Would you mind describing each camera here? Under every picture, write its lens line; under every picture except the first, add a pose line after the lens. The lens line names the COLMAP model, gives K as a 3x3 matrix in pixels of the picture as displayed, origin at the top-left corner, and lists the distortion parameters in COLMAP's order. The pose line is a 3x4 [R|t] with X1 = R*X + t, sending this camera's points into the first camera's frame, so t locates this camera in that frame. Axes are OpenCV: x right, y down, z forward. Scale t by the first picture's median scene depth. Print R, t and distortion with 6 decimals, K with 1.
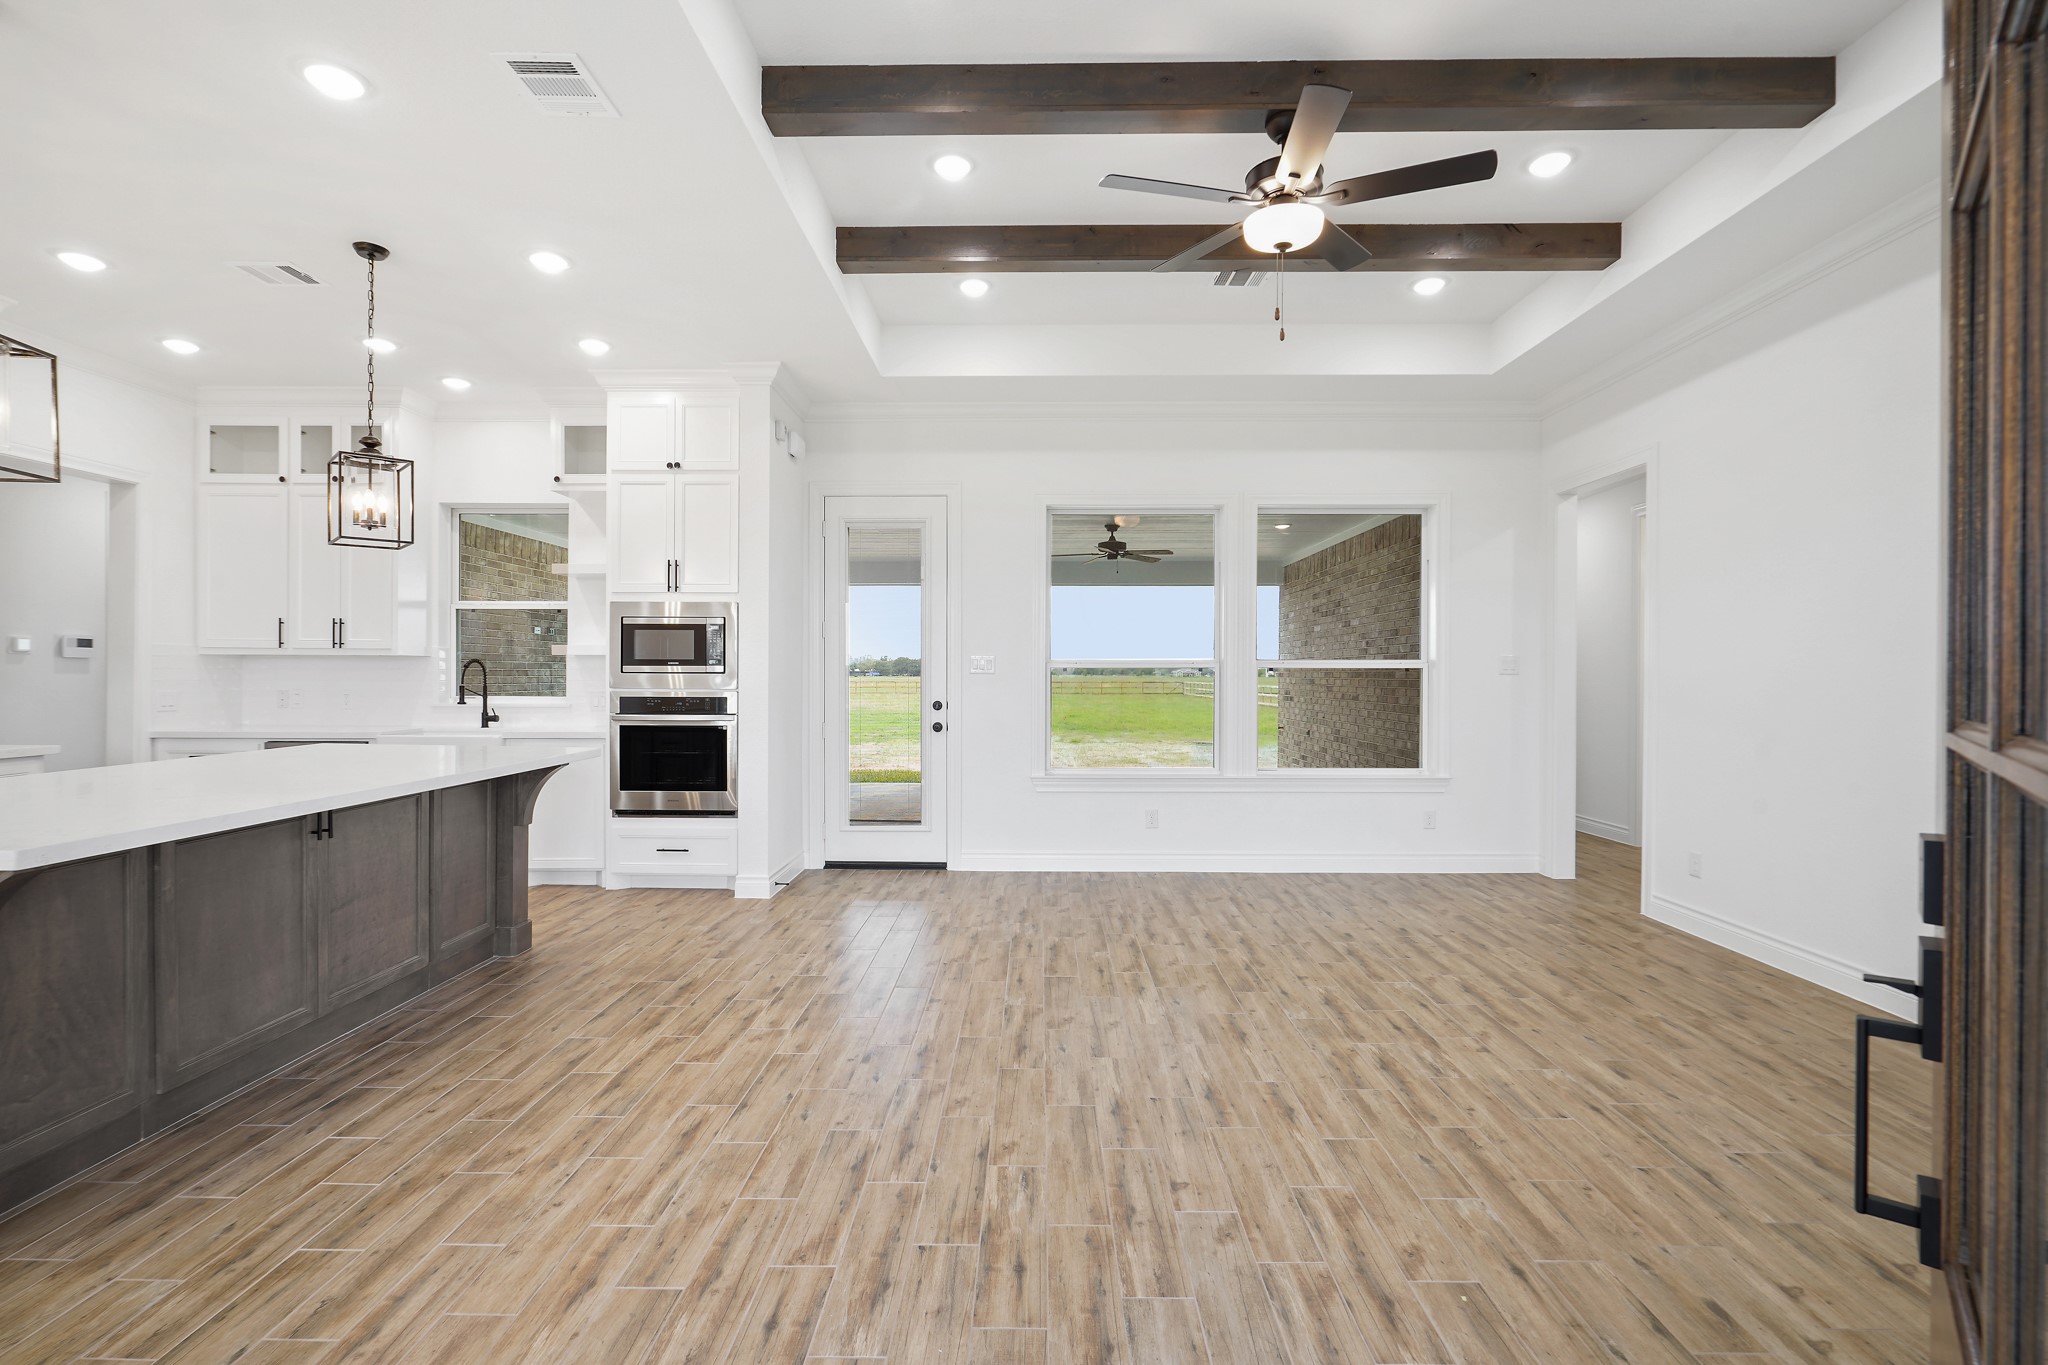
lens RADIAL K [[946.2, 0, 1023.6], [0, 946.2, 676.5], [0, 0, 1]] dist [-0.002131, -0.000315]
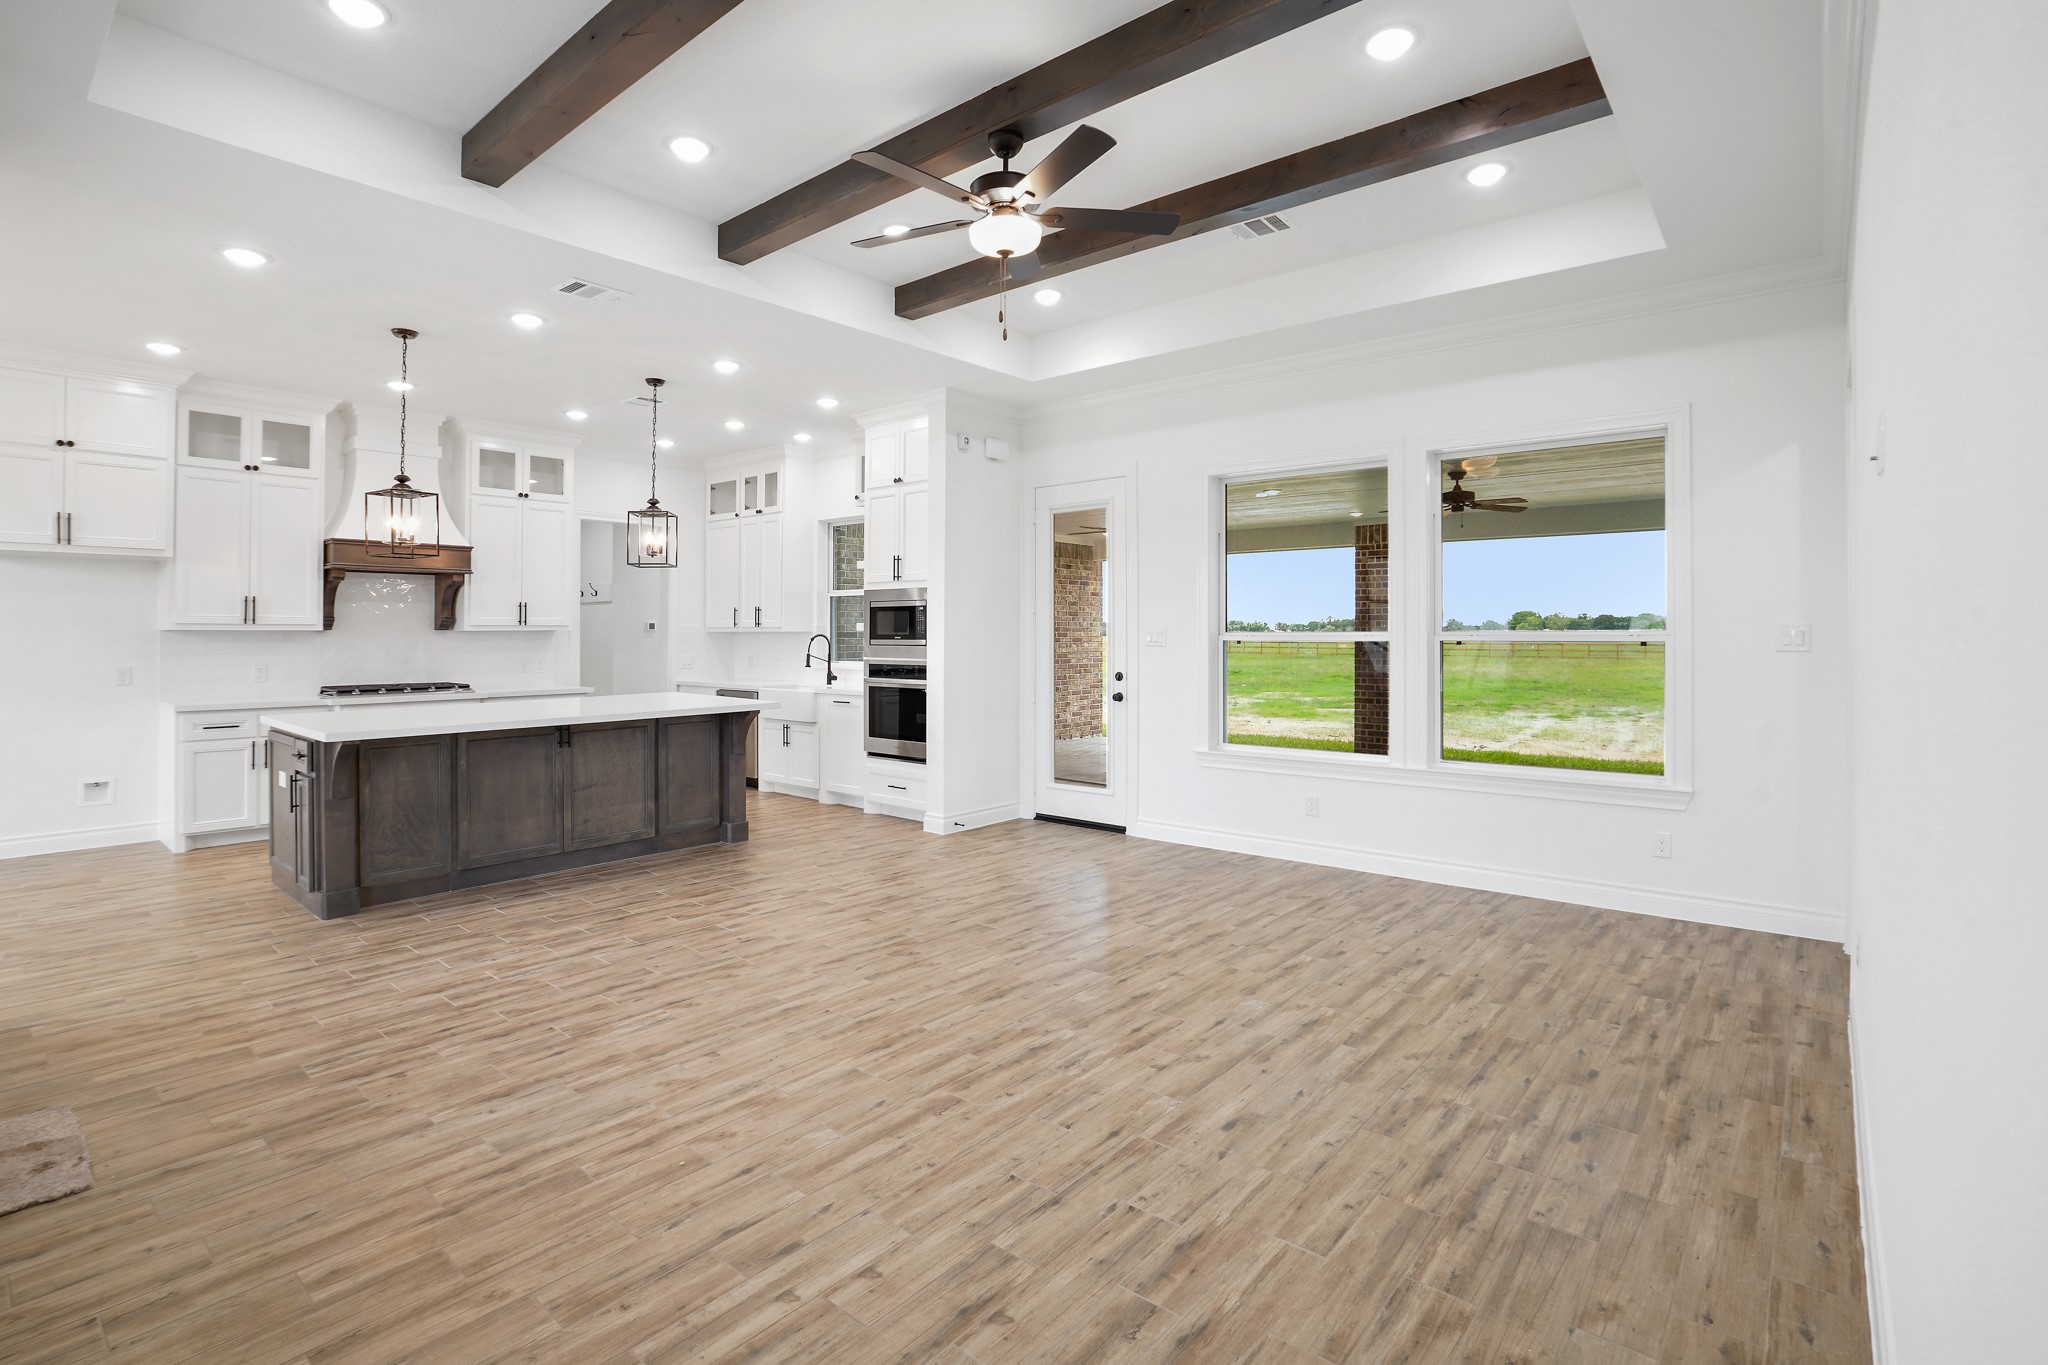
lens RADIAL K [[972.2, 0, 1013.2], [0, 972.2, 626.0], [0, 0, 1]] dist [-0.059792, 0.026130]
pose [[0.769641, -0.007811, -0.638429, 0.821186], [0.001127, 0.999940, -0.010876, -0.023154], [0.638476, 0.007652, 0.769604, 0.150504]]
